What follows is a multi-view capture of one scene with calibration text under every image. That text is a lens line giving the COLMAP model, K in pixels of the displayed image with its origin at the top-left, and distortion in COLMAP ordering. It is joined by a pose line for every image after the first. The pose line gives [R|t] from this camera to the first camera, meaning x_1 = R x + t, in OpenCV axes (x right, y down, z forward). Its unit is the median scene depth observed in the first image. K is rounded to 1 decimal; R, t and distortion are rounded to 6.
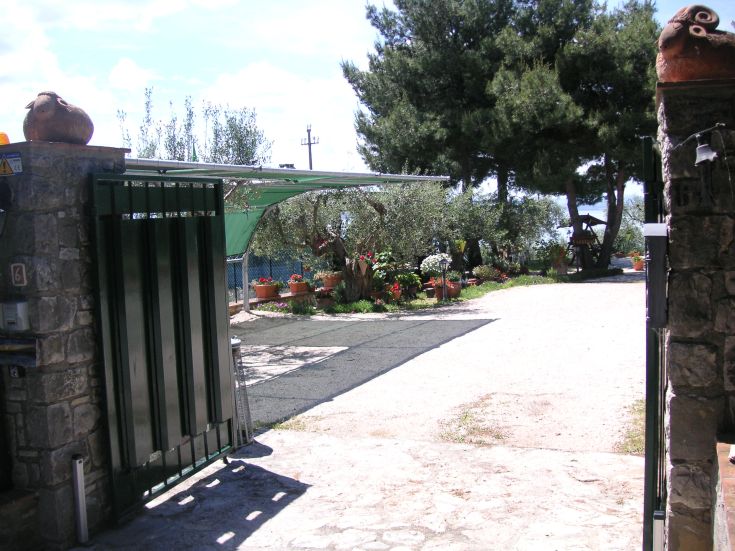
lens RADIAL K [[797.0, 0, 367.5], [0, 797.0, 275.5], [0, 0, 1]] dist [-0.149790, -0.022275]
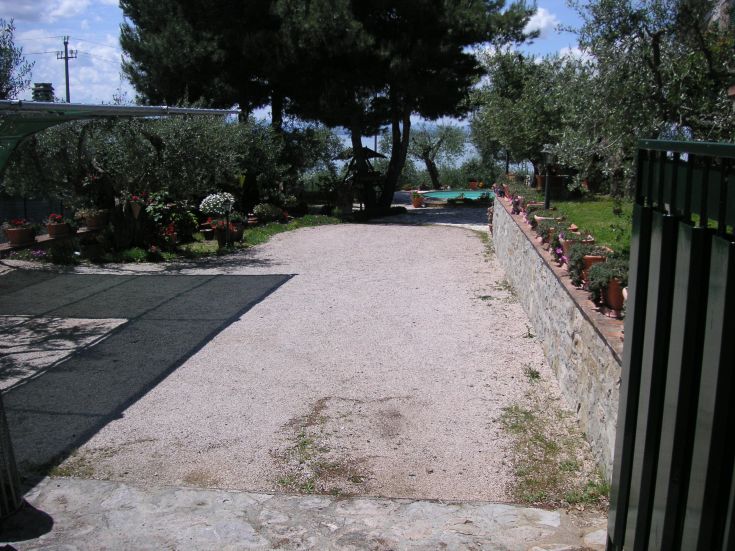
lens RADIAL K [[797.0, 0, 367.5], [0, 797.0, 275.5], [0, 0, 1]] dist [-0.149790, -0.022275]
pose [[0.954675, -0.007250, 0.297563, -0.019190], [-0.022160, 0.995198, 0.095344, -0.025217], [-0.296826, -0.097617, 0.949929, 0.105013]]
